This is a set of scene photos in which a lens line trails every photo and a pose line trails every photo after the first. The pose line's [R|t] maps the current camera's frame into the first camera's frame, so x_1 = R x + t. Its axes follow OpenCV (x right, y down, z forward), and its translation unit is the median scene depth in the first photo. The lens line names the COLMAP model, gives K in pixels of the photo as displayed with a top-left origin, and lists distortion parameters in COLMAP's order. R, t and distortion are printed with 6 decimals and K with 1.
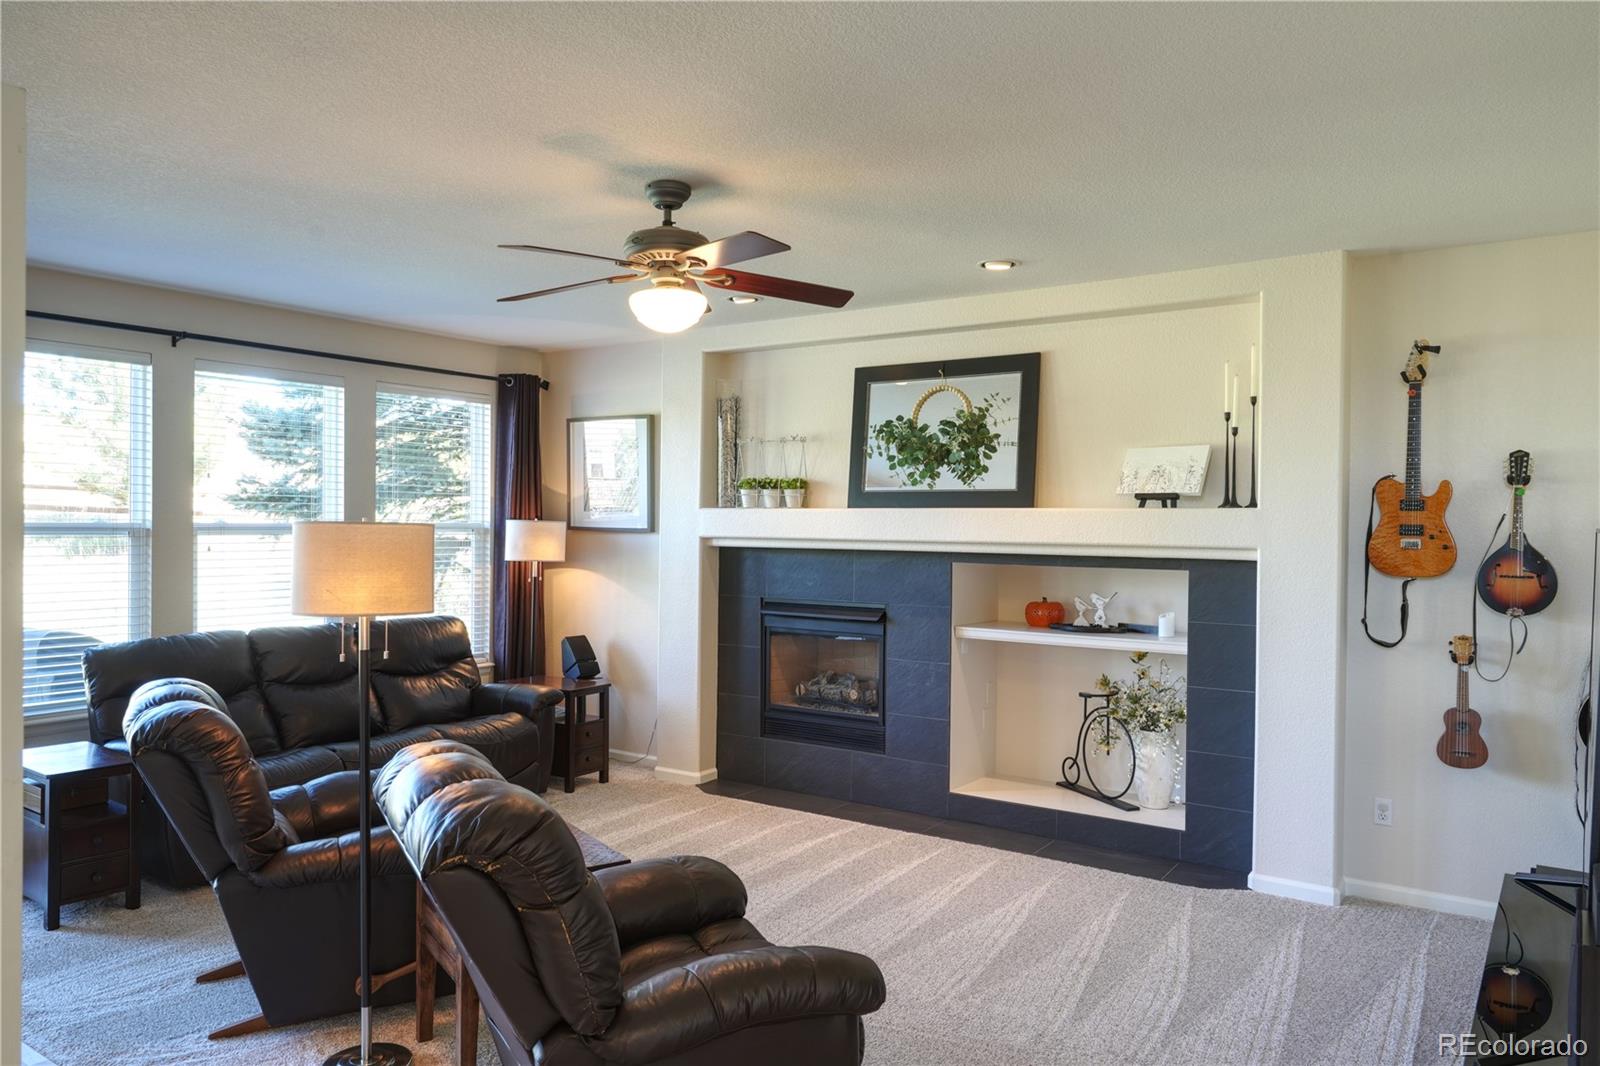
lens RADIAL K [[1110.7, 0, 800.0], [0, 1110.7, 533.0], [0, 0, 1]] dist [-0.000382, 0.000494]
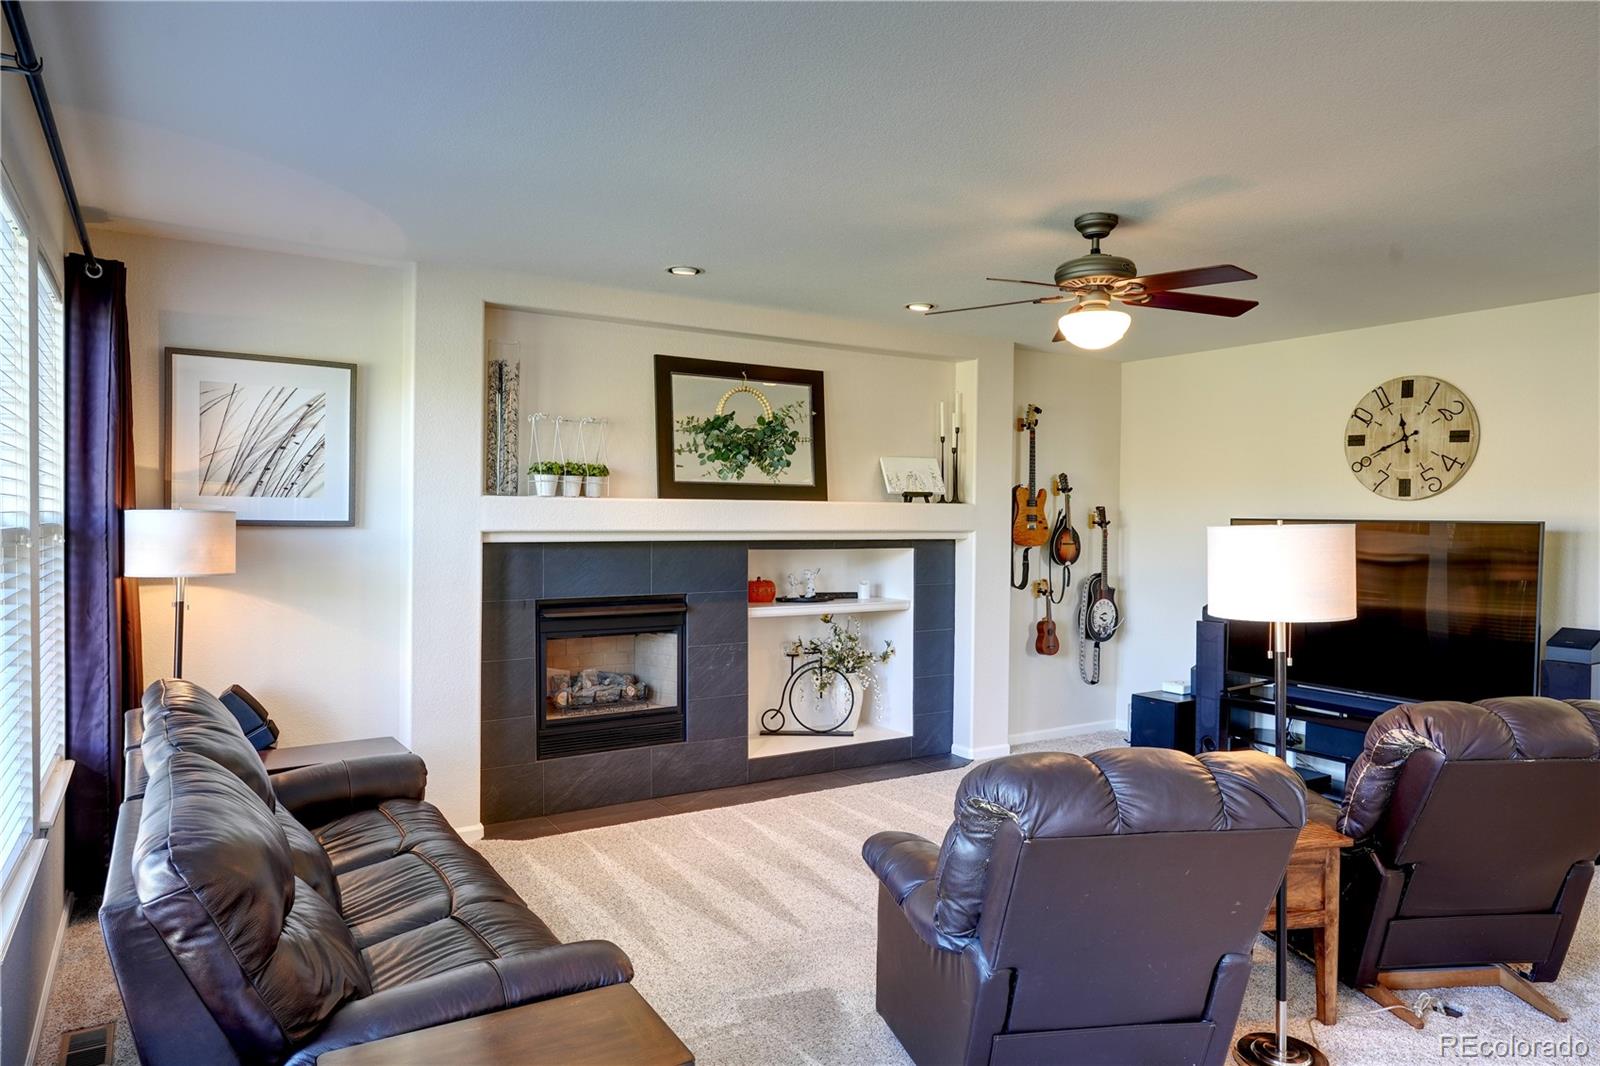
lens RADIAL K [[1006.0, 0, 800.0], [0, 1006.0, 533.0], [0, 0, 1]] dist [0.002389, -0.000101]
pose [[0.387753, -0.021508, 0.921512, -0.770332], [0.004260, 0.999759, 0.021541, -0.011285], [-0.921753, -0.004427, 0.387751, 0.578935]]
